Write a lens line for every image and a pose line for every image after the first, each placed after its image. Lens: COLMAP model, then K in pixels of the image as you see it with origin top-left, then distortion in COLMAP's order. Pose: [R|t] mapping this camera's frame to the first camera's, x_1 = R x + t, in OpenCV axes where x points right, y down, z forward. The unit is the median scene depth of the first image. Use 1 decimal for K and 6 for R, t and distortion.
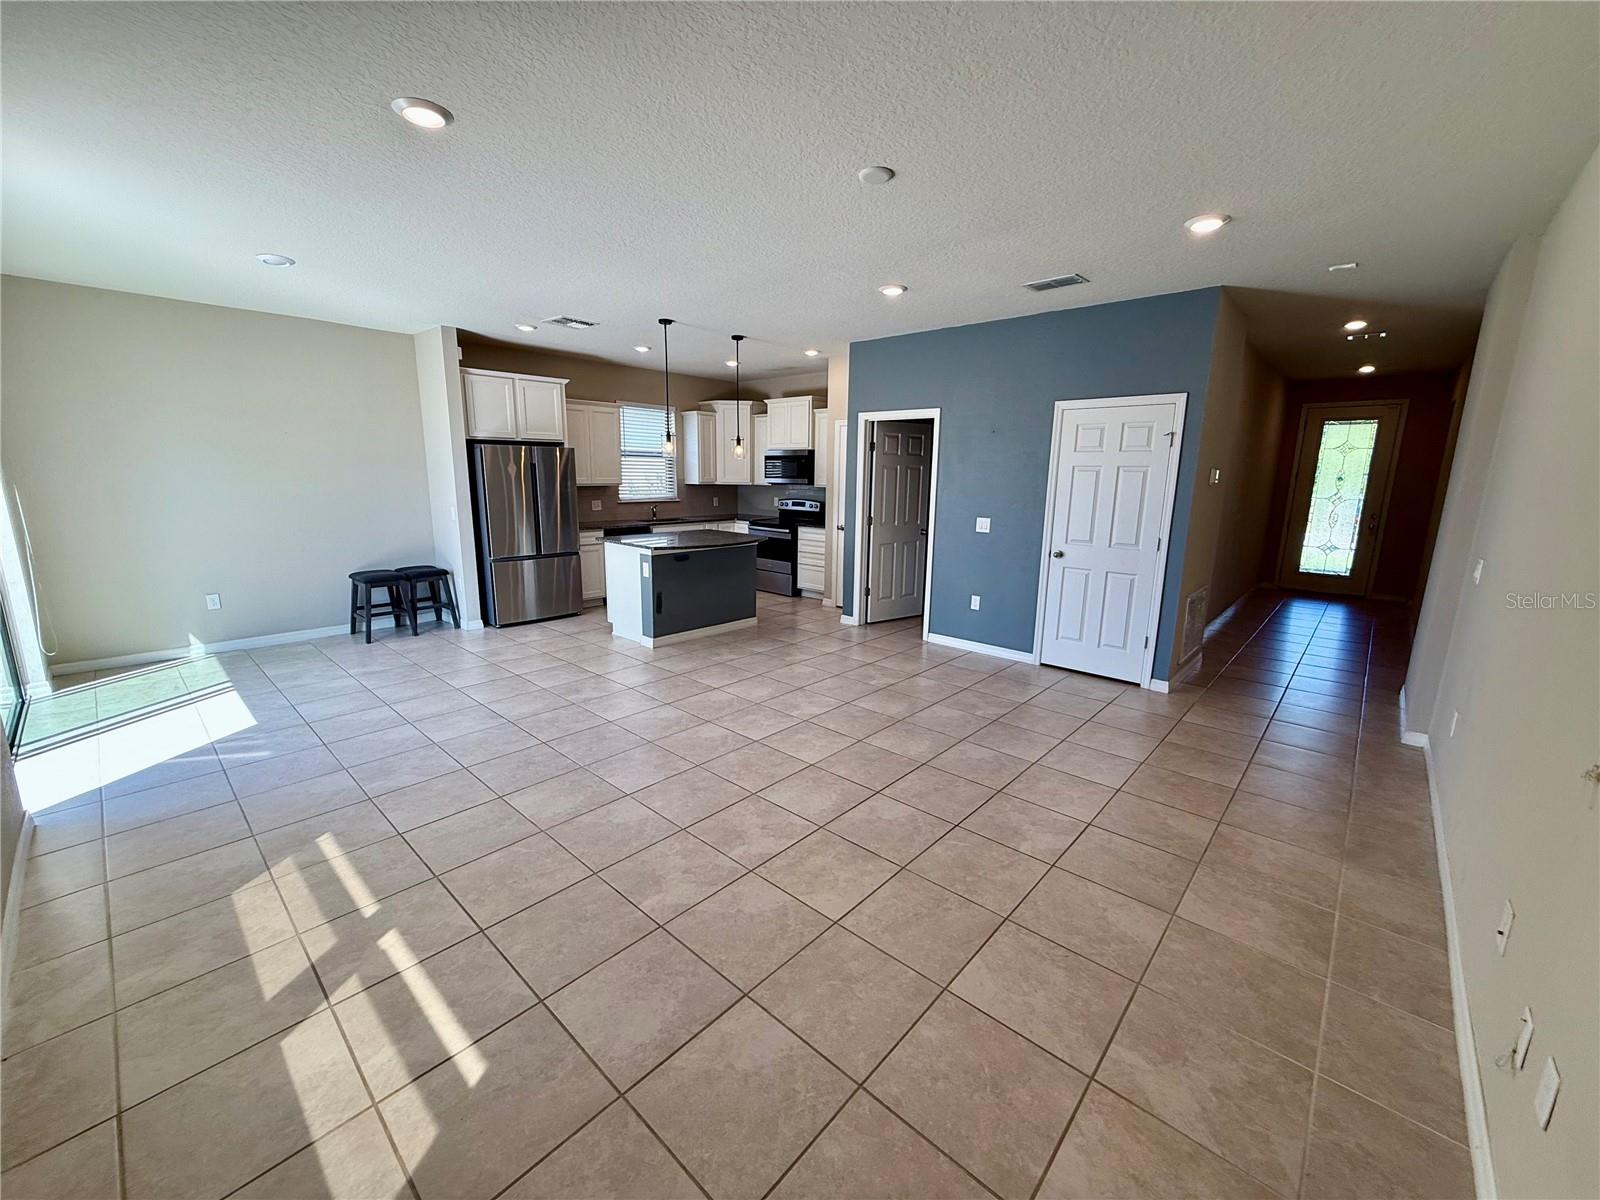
lens RADIAL K [[640.7, 0, 804.3], [0, 640.7, 599.7], [0, 0, 1]] dist [-0.001822, -0.000122]
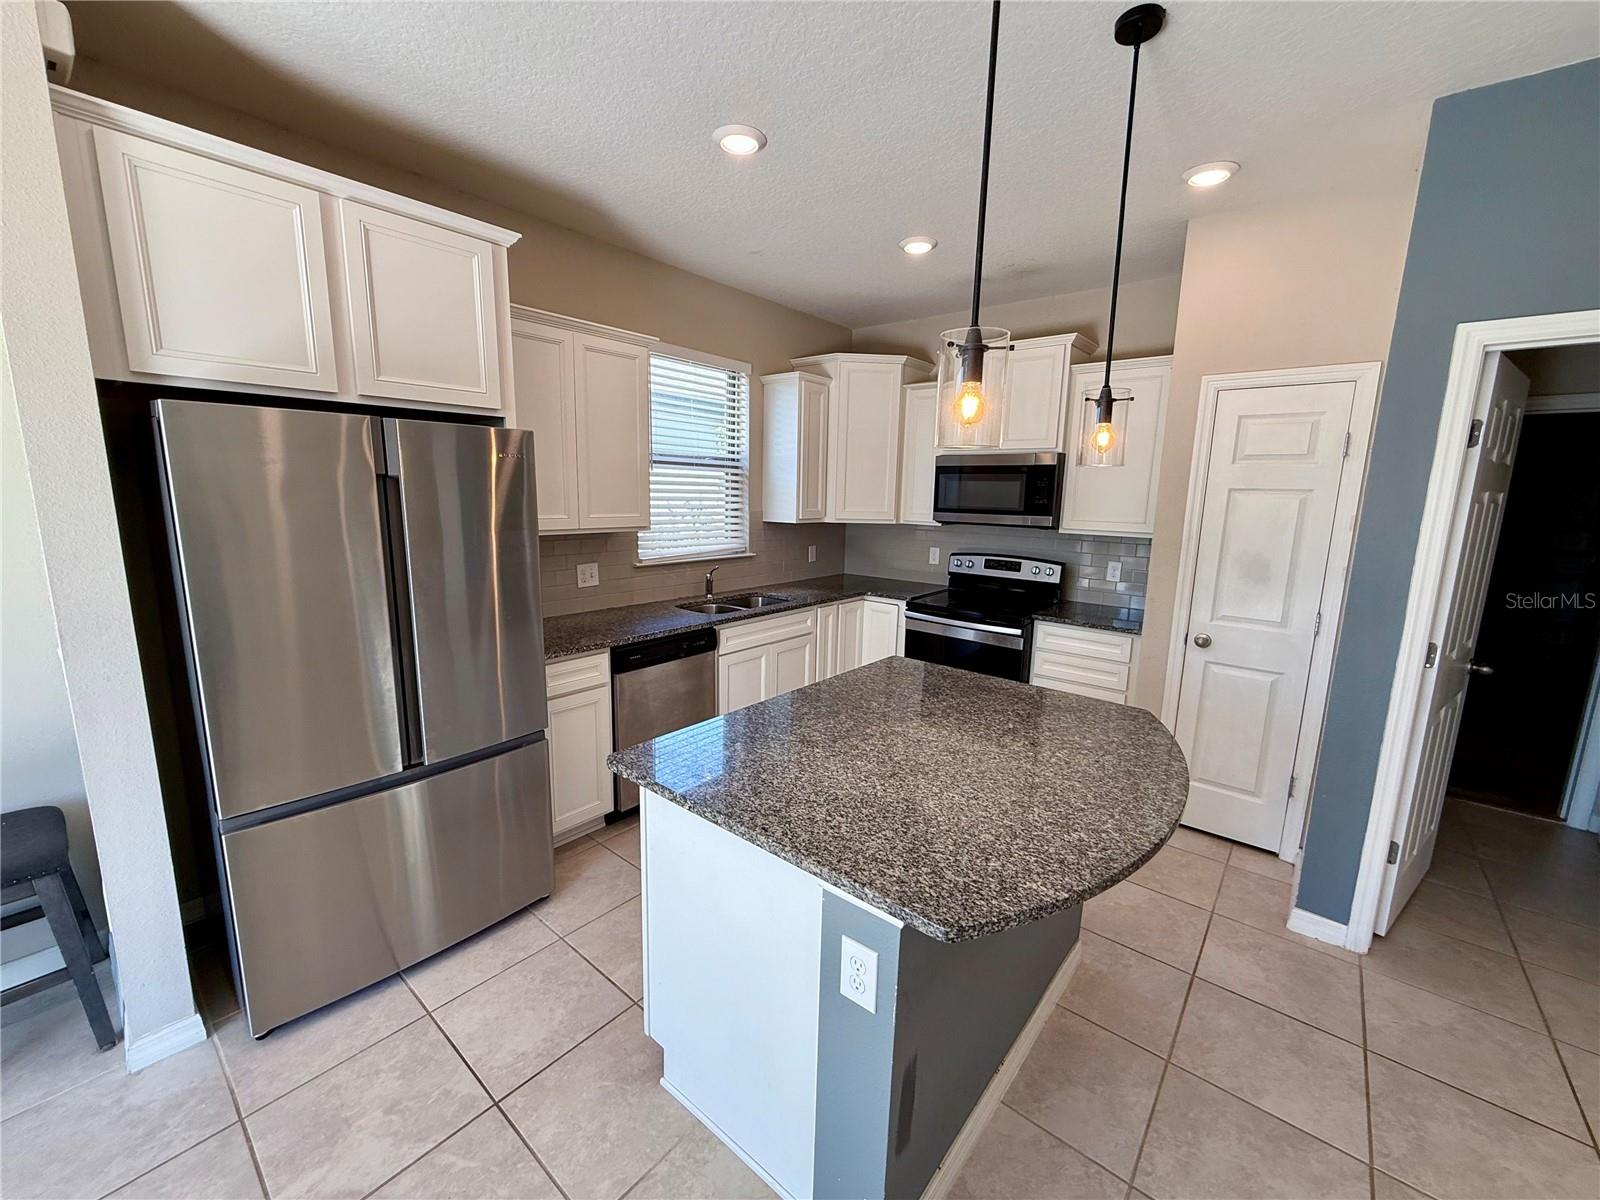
lens RADIAL K [[640.7, 0, 803.9], [0, 640.7, 600.5], [0, 0, 1]] dist [-0.001822, -0.000122]
pose [[0.999003, 0.000463, 0.044646, -0.189485], [0.000735, 0.999640, -0.026807, -0.113684], [-0.044642, 0.026813, 0.998643, 0.539269]]
